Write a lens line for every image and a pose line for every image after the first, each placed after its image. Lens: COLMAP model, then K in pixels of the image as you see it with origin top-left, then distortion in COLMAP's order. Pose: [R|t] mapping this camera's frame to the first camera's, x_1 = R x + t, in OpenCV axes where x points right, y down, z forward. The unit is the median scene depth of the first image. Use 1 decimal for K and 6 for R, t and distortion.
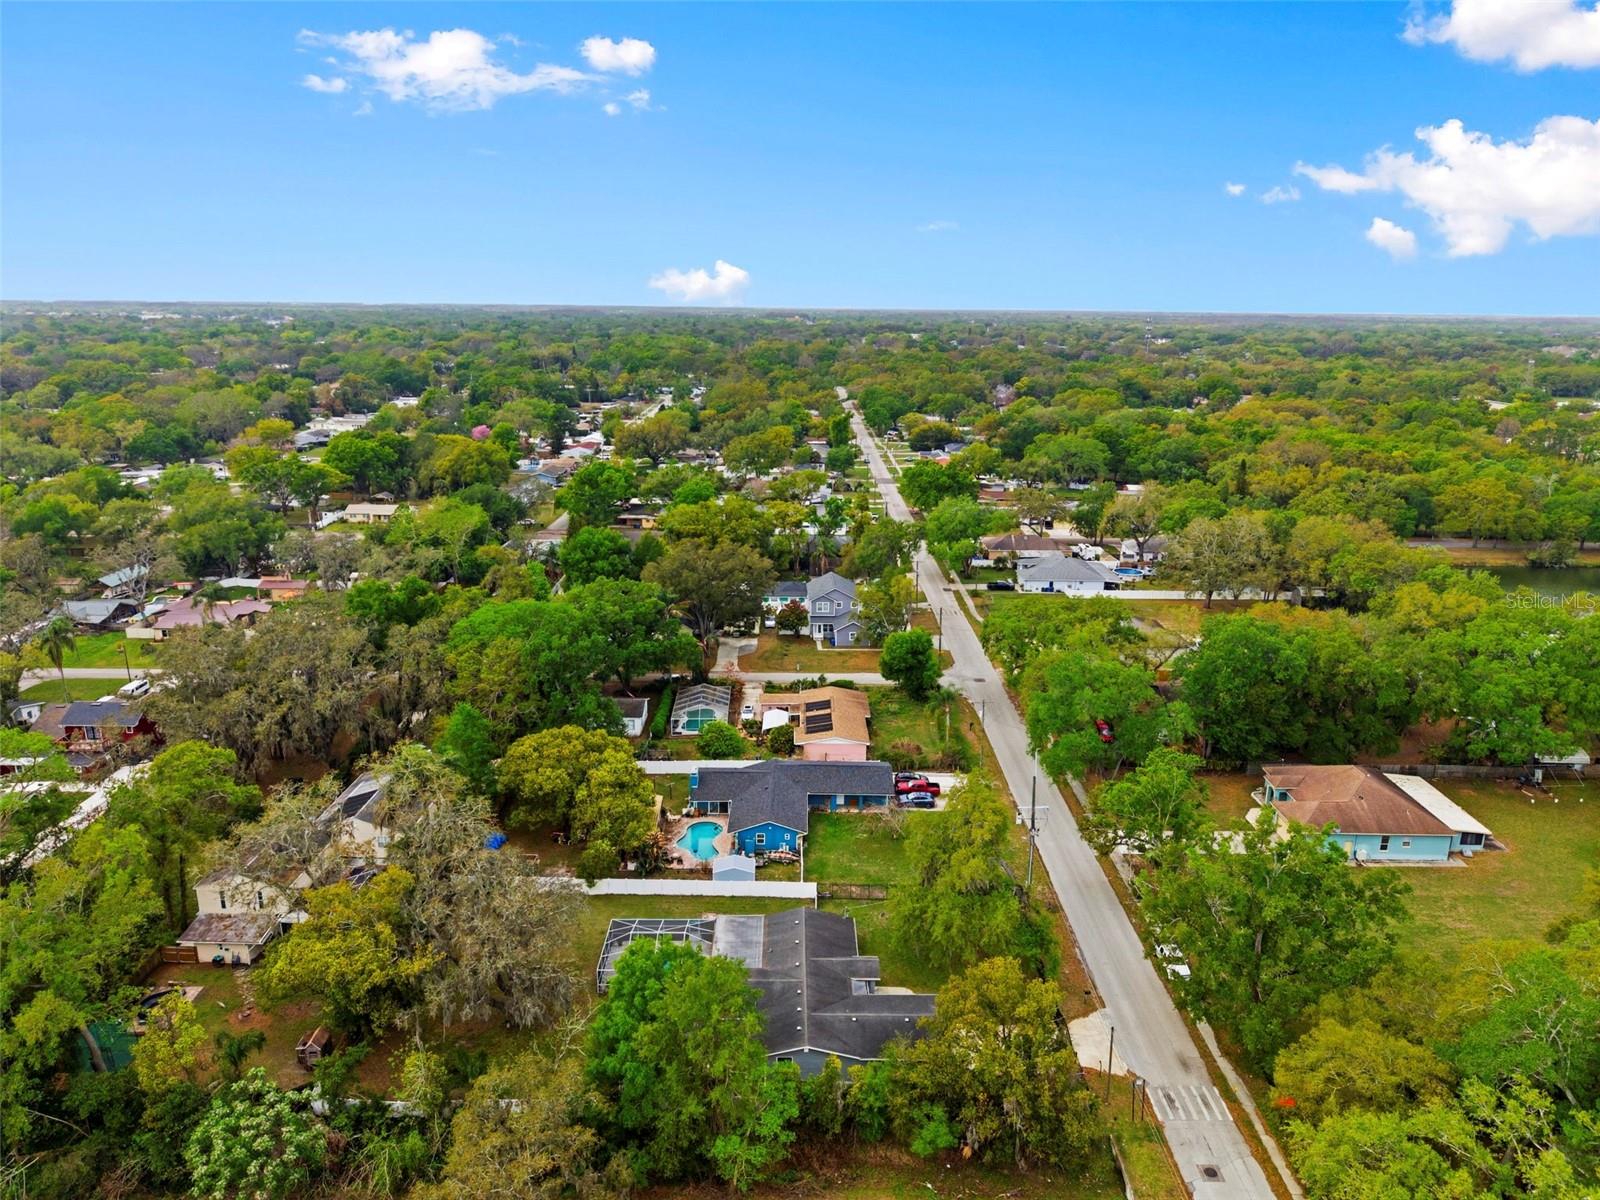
lens RADIAL K [[1067.6, 0, 800.0], [0, 1067.6, 600.0], [0, 0, 1]] dist [0.056098, -0.092796]
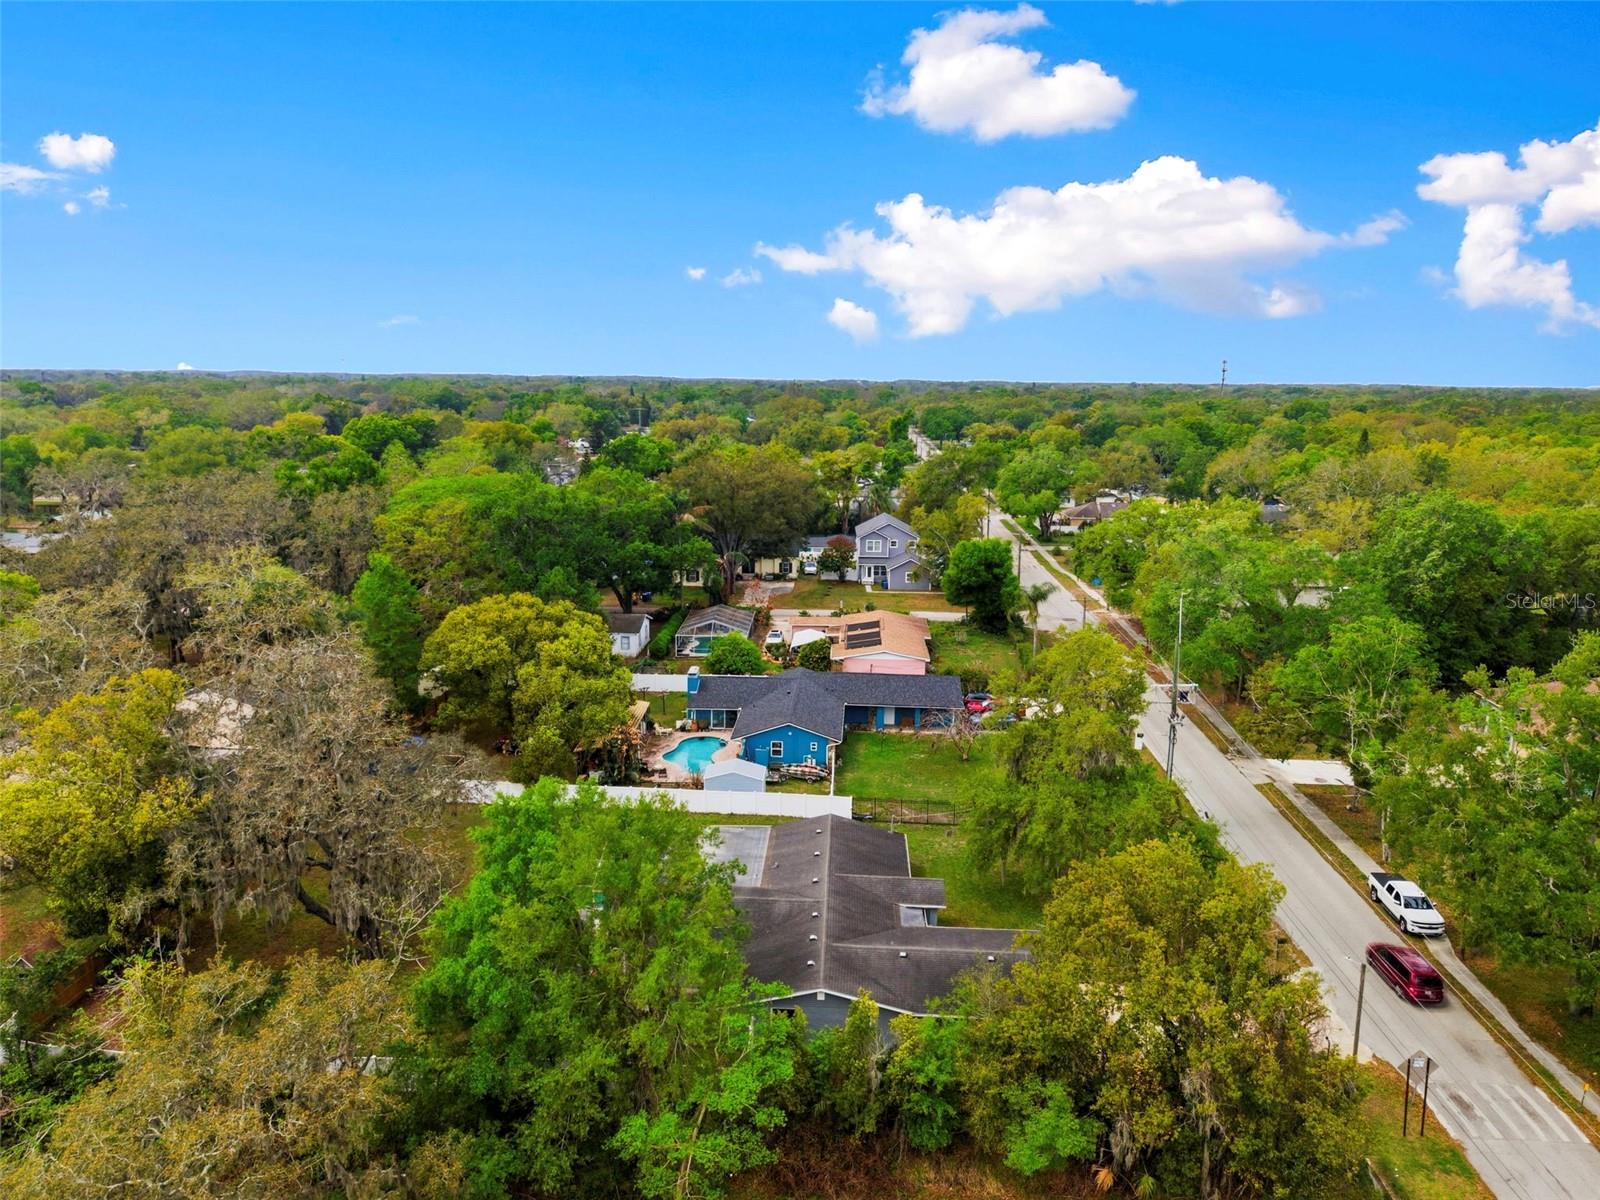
lens RADIAL K [[1082.1, 0, 795.6], [0, 1082.1, 605.7], [0, 0, 1]] dist [0.056380, -0.052332]
pose [[0.998281, 0.010869, -0.057597, 0.017622], [-0.013656, 0.998744, -0.048211, 0.169738], [0.057001, 0.048914, 0.997175, 0.282951]]
